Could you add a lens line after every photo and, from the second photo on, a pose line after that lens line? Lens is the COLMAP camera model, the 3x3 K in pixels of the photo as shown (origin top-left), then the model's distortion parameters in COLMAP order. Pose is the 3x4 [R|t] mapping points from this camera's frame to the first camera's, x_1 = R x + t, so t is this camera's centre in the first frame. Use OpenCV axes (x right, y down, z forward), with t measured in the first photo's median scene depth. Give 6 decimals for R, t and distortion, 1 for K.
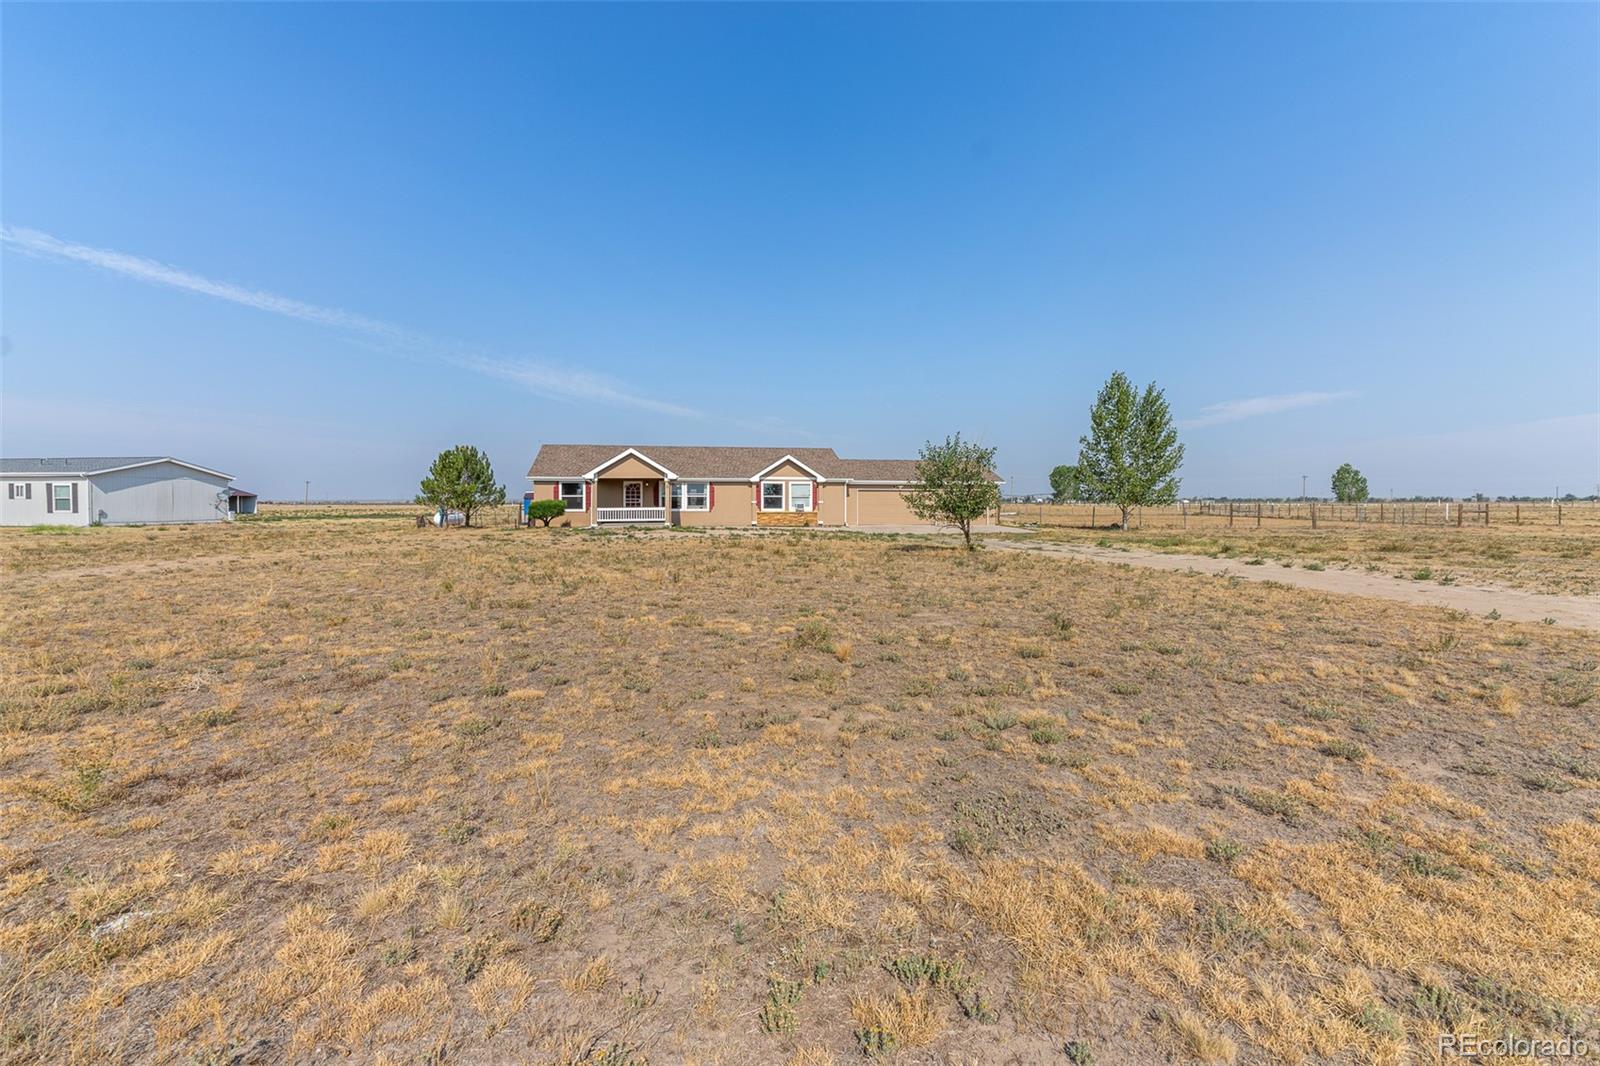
lens RADIAL K [[677.6, 0, 789.1], [0, 677.6, 537.5], [0, 0, 1]] dist [-0.004723, -0.000612]
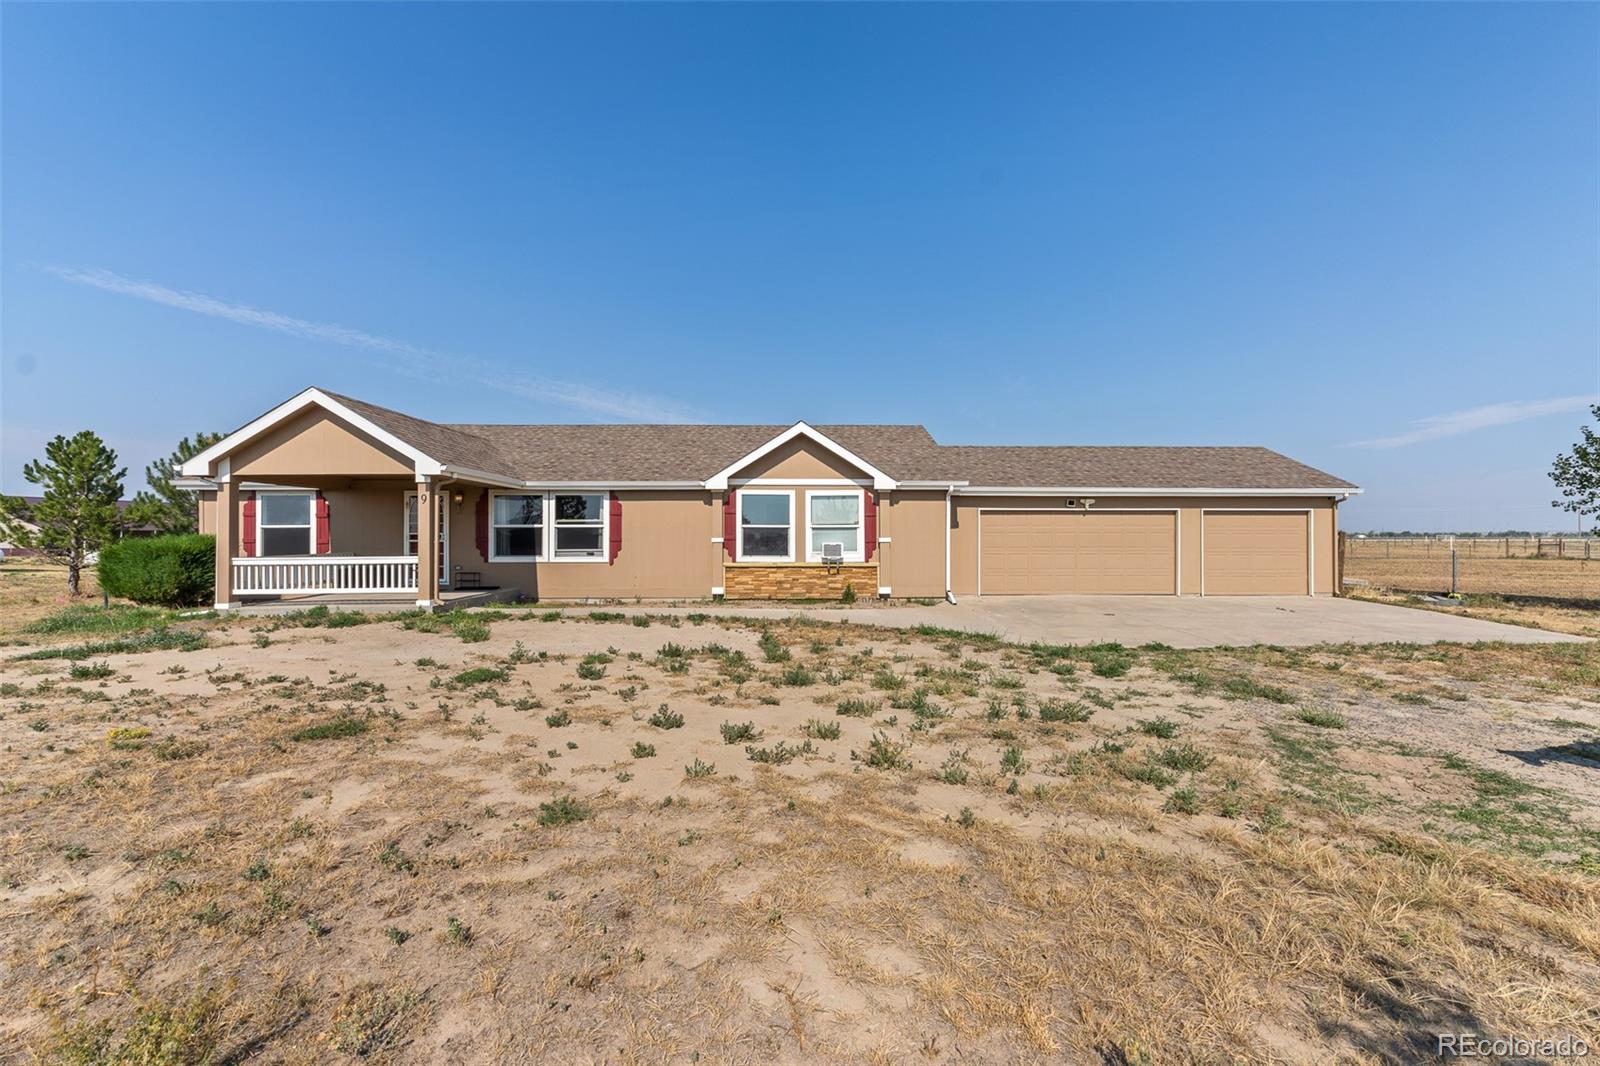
lens RADIAL K [[677.6, 0, 758.6], [0, 677.6, 534.9], [0, 0, 1]] dist [-0.004723, -0.000612]
pose [[0.982627, -0.005380, -0.185514, 0.048260], [-0.005910, 0.998166, -0.060255, -0.030966], [0.185498, 0.060305, 0.980792, 0.599589]]
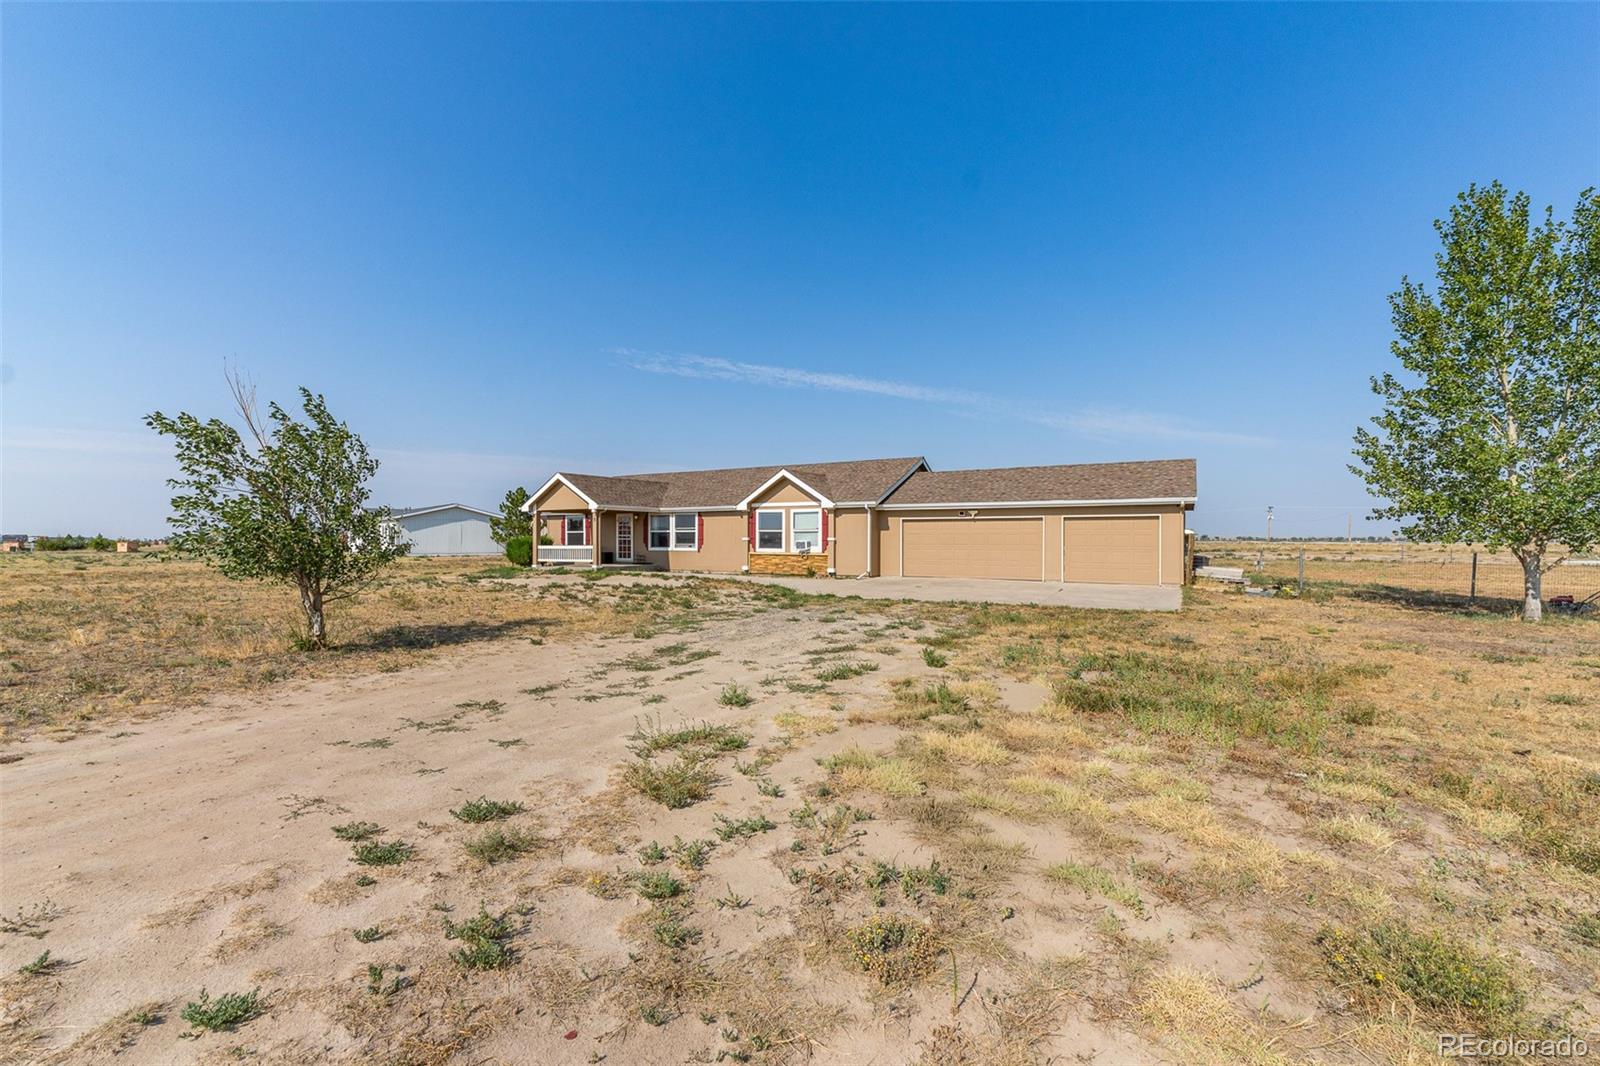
lens RADIAL K [[677.6, 0, 796.2], [0, 677.6, 535.3], [0, 0, 1]] dist [-0.004723, -0.000612]
pose [[0.742095, -0.004746, -0.670278, 0.464471], [-0.034238, 0.998401, -0.044976, -0.025825], [0.669420, 0.056325, 0.740746, 0.502753]]
